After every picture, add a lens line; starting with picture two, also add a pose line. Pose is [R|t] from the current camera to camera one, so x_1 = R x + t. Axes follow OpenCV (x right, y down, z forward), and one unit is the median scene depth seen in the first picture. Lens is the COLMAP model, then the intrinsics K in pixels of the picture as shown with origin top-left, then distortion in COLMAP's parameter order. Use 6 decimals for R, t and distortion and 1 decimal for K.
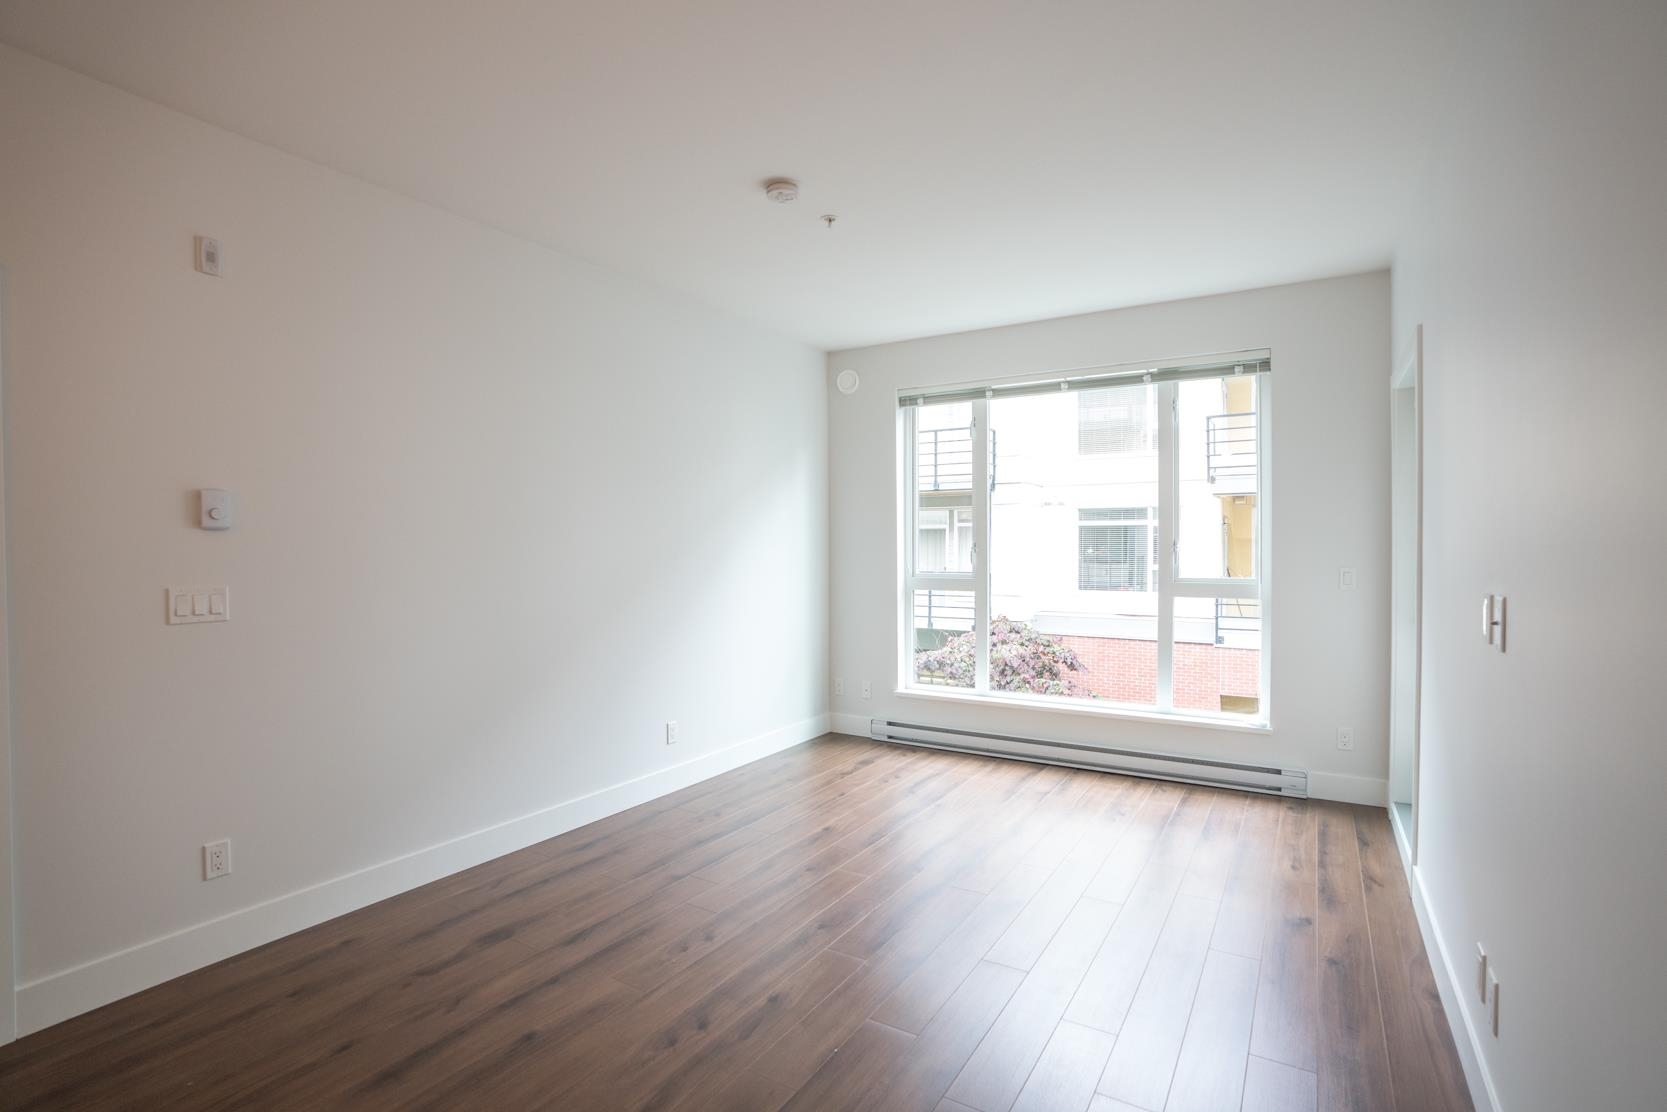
lens RADIAL K [[819.6, 0, 838.6], [0, 819.6, 540.8], [0, 0, 1]] dist [-0.002431, -0.000380]
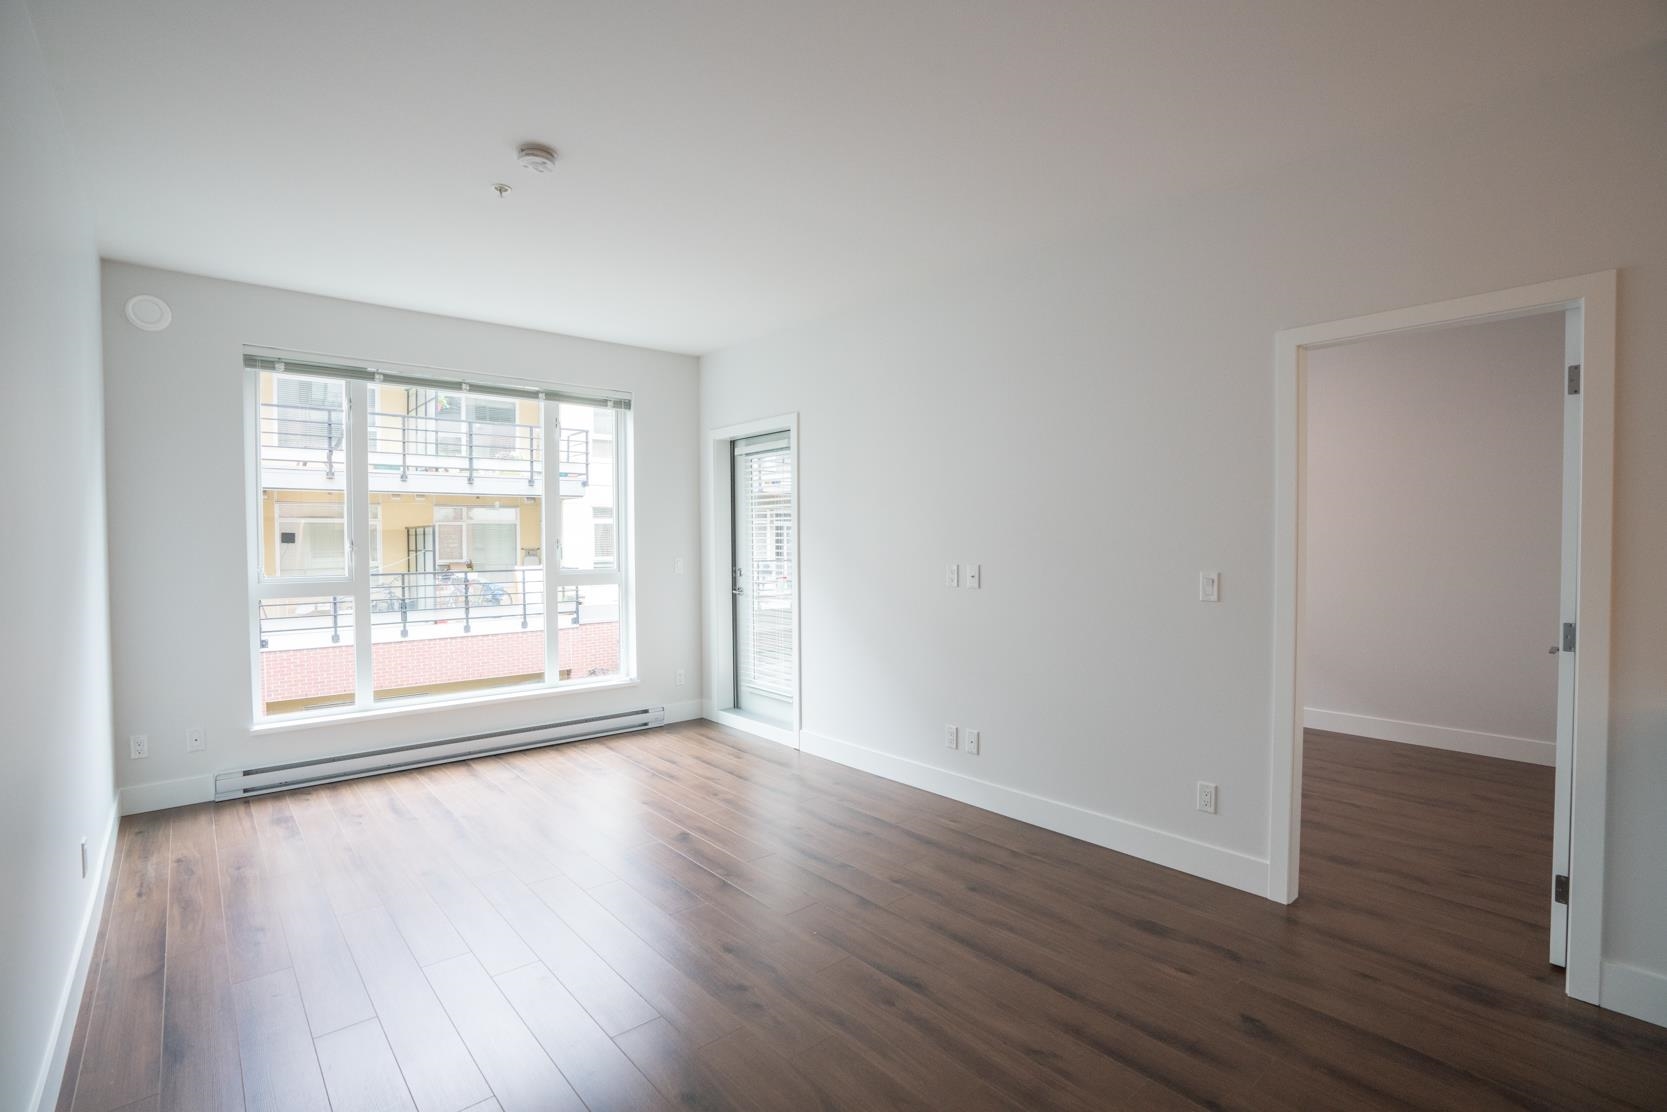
lens RADIAL K [[775.4, 0, 843.5], [0, 775.4, 554.6], [0, 0, 1]] dist [-0.022429, 0.007450]
pose [[0.318627, -0.016239, 0.947741, -0.507133], [-0.001128, 0.999846, 0.017511, 0.002184], [-0.947880, -0.006648, 0.318559, 0.261853]]
